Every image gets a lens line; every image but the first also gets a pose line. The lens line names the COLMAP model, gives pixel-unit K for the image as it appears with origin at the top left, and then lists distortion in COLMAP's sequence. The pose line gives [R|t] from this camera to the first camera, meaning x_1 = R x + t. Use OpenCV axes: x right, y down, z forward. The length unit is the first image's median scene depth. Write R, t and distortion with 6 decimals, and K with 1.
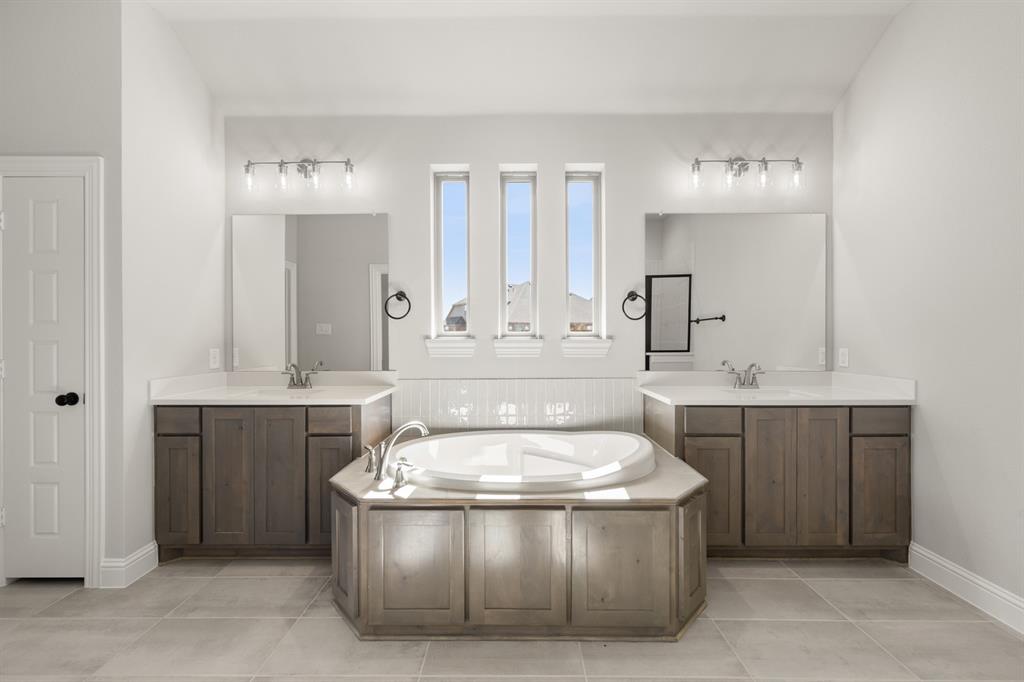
lens RADIAL K [[399.5, 0, 512.0], [0, 399.5, 341.0], [0, 0, 1]] dist [-0.002832, -0.000259]
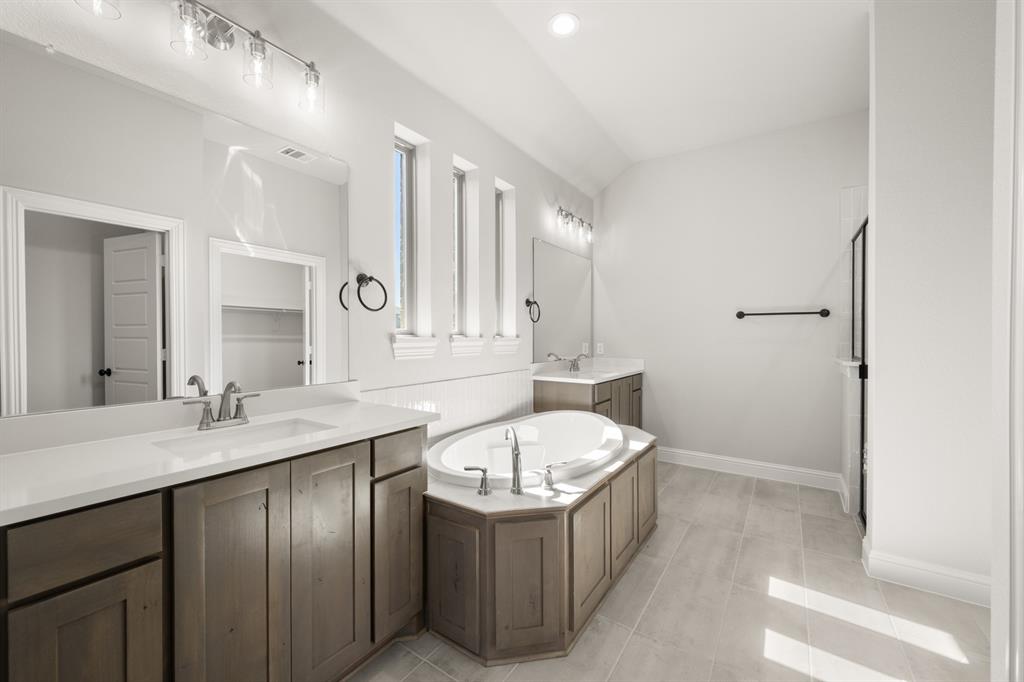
lens RADIAL K [[399.5, 0, 512.0], [0, 399.5, 341.0], [0, 0, 1]] dist [-0.002832, -0.000259]
pose [[0.563502, -0.006974, 0.826085, -0.921245], [0.004547, 0.999975, 0.005341, -0.002054], [-0.826102, 0.000747, 0.563520, 0.428640]]
